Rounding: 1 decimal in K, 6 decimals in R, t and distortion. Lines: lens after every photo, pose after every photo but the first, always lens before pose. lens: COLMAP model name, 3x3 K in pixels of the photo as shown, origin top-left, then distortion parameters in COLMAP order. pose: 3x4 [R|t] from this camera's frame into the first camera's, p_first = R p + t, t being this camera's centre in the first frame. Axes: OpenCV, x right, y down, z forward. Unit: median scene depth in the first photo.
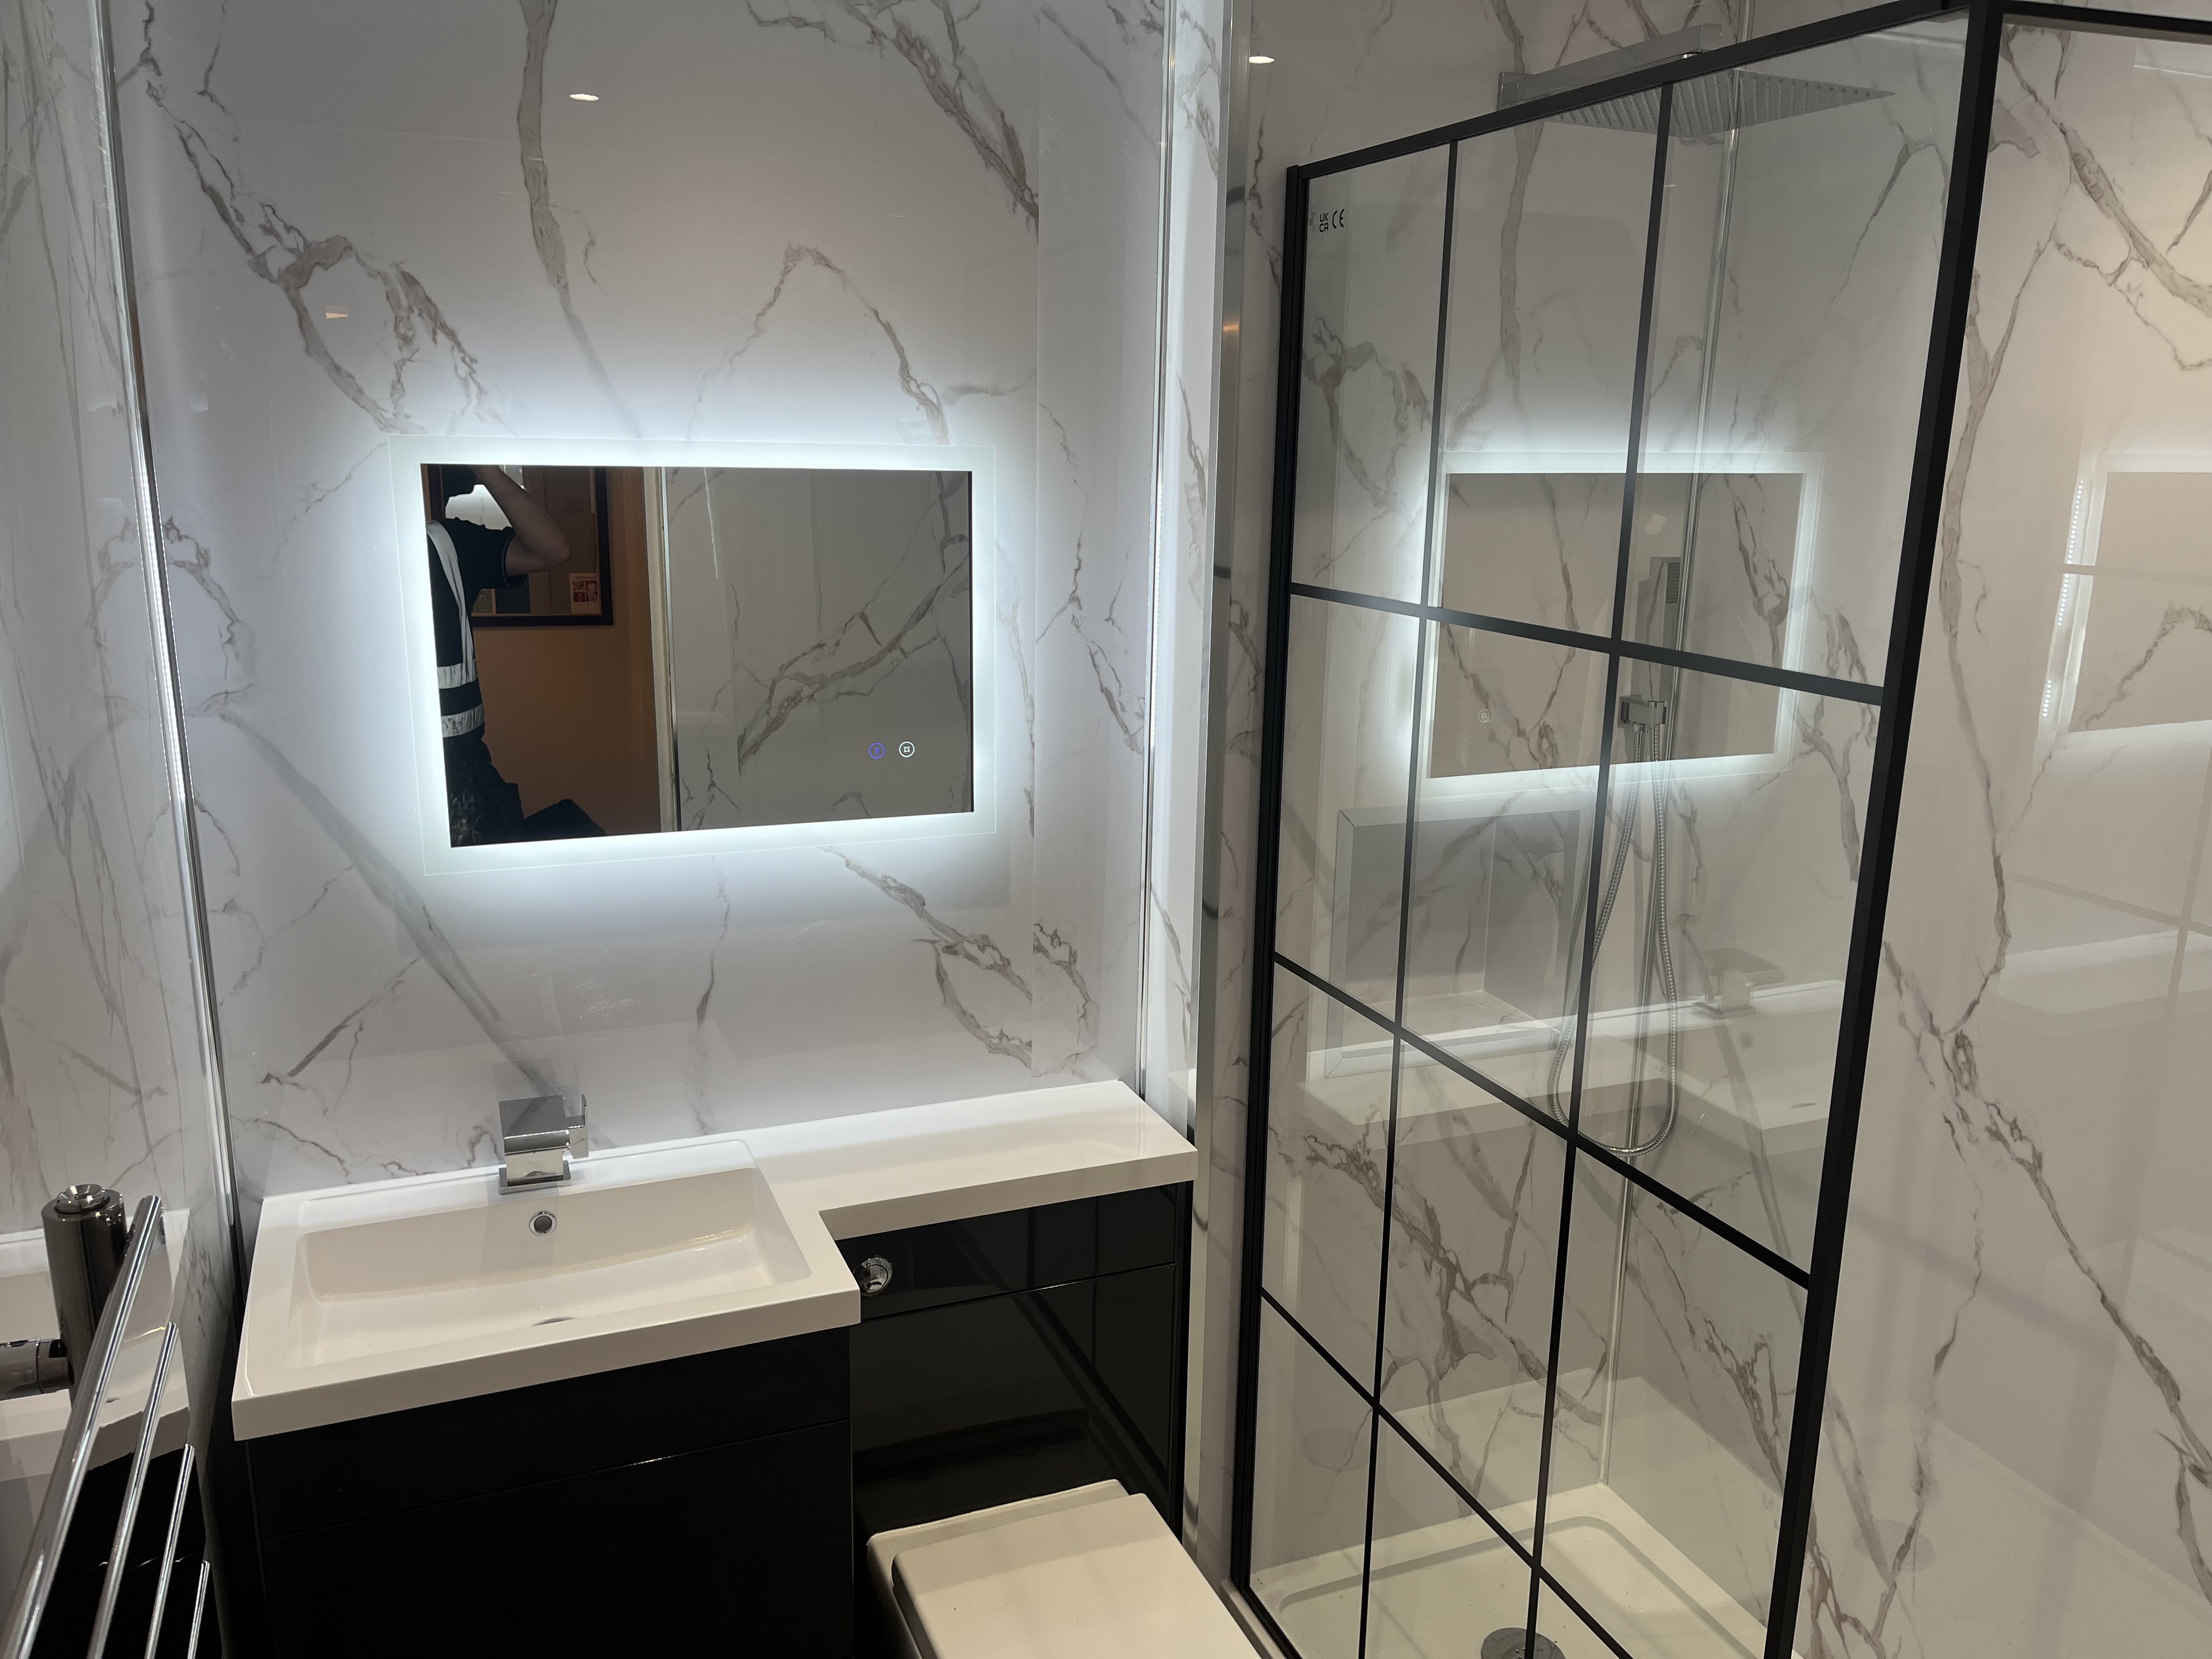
lens RADIAL K [[1674.1, 0, 1106.0], [0, 1674.1, 829.5], [0, 0, 1]] dist [0.072677, -0.089486]
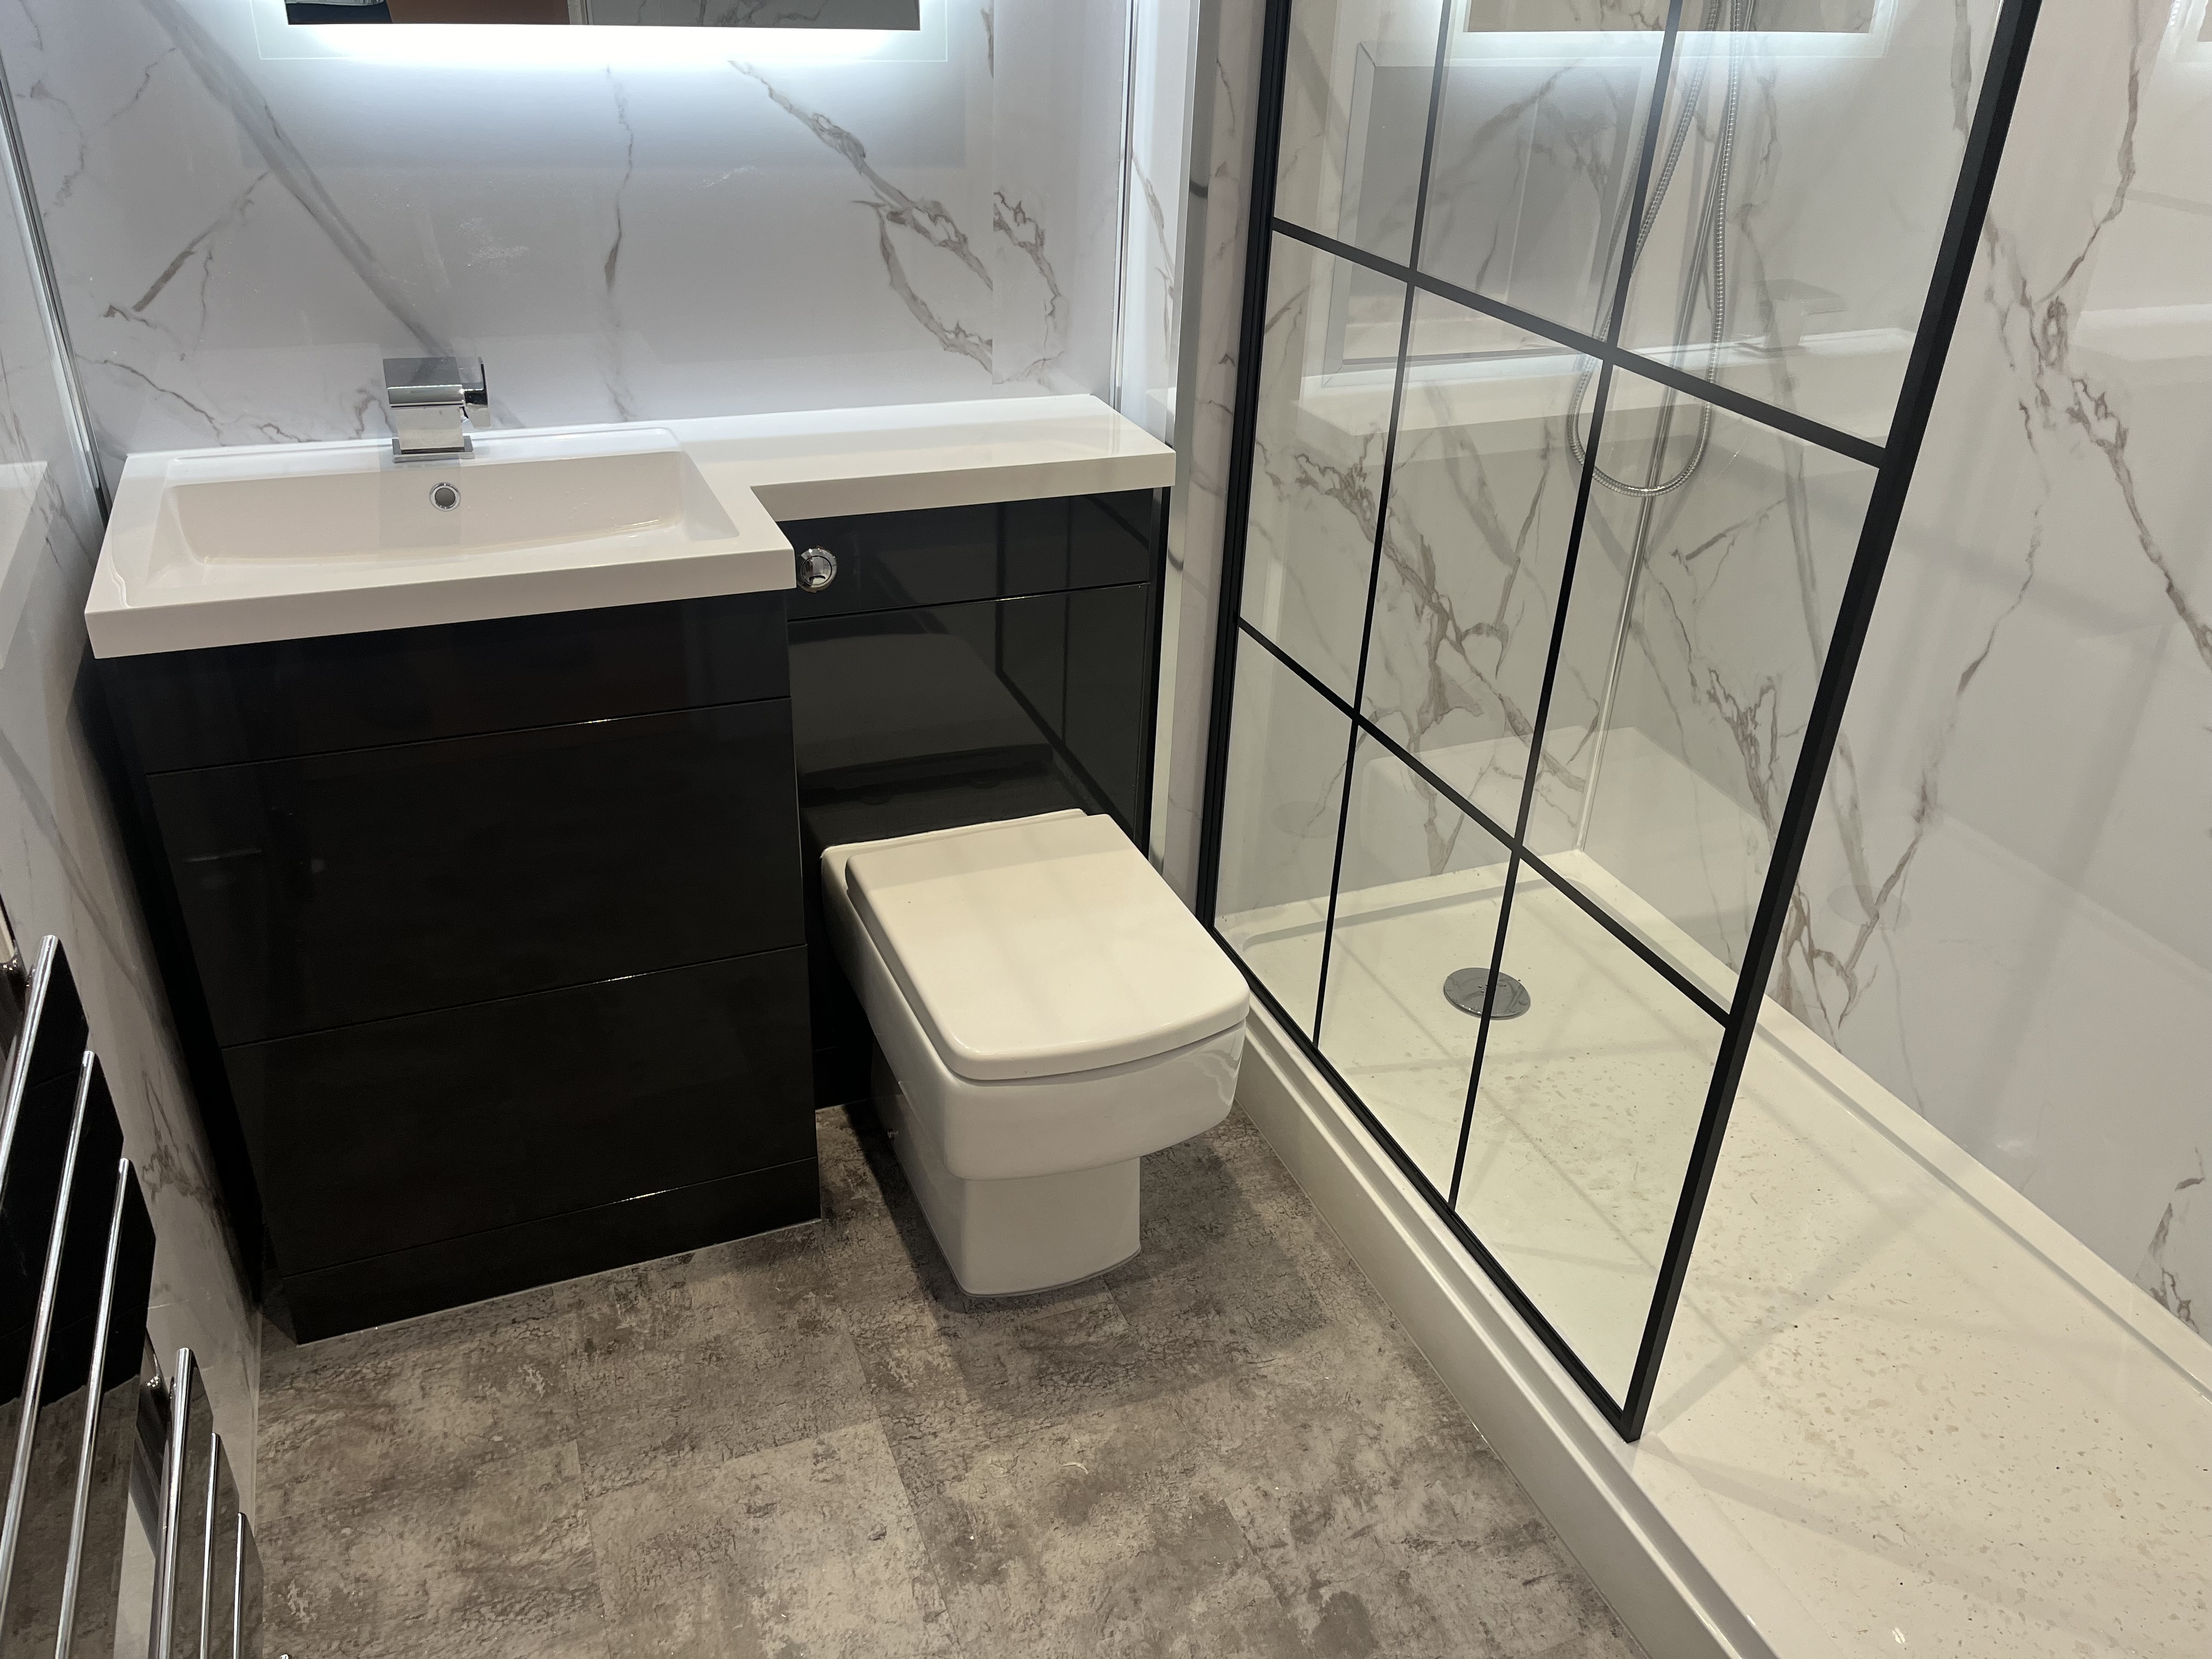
lens RADIAL K [[1681.0, 0, 1089.3], [0, 1681.0, 834.6], [0, 0, 1]] dist [0.069743, -0.099418]
pose [[0.999856, 0.016939, 0.001206, 0.010366], [-0.016596, 0.959582, 0.280941, 0.128929], [0.003602, -0.280920, 0.959724, 0.074210]]
